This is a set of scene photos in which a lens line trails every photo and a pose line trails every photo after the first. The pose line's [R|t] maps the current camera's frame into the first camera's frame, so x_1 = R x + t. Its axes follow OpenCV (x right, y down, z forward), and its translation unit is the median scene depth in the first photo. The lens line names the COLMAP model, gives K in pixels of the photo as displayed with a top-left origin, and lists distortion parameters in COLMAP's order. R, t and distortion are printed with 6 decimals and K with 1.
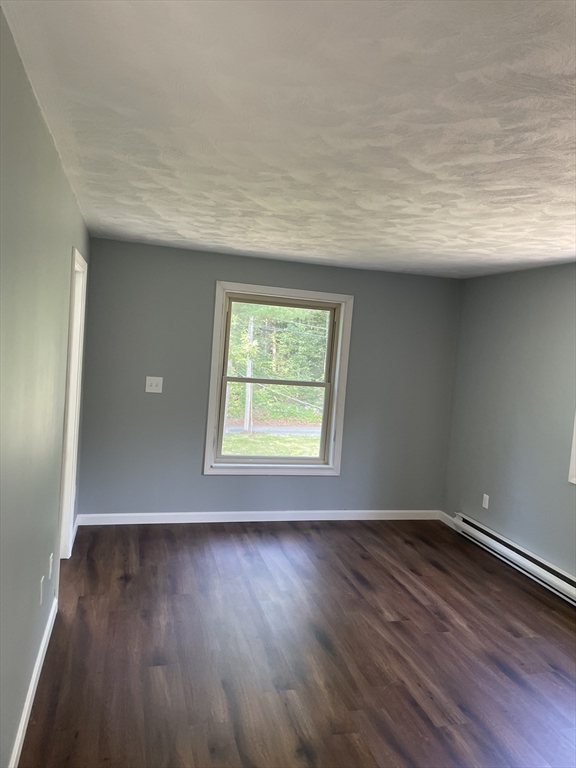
lens RADIAL K [[585.1, 0, 294.9], [0, 585.1, 388.2], [0, 0, 1]] dist [0.076260, -0.082539]
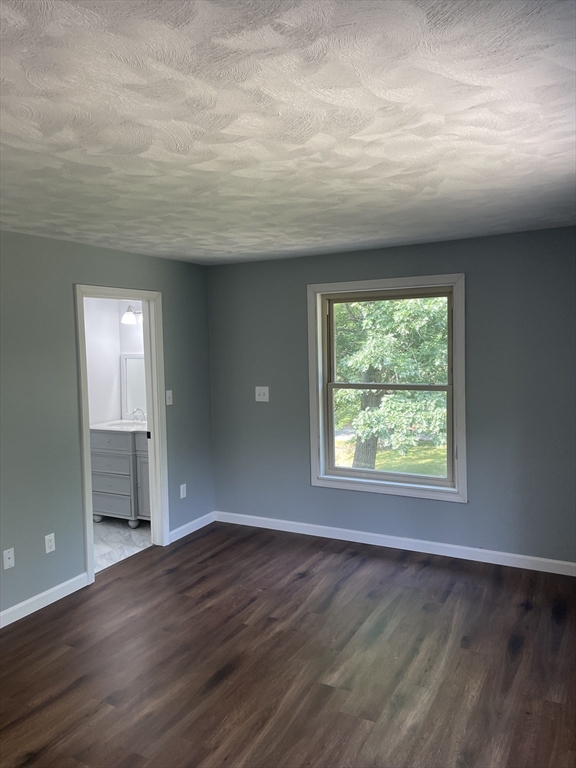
lens RADIAL K [[585.1, 0, 287.5], [0, 585.1, 384.4], [0, 0, 1]] dist [0.076260, -0.082539]
pose [[0.712539, -0.041373, -0.700411, 0.509580], [0.019051, 0.999033, -0.039632, 0.018626], [0.701374, 0.014896, 0.712638, 0.289026]]
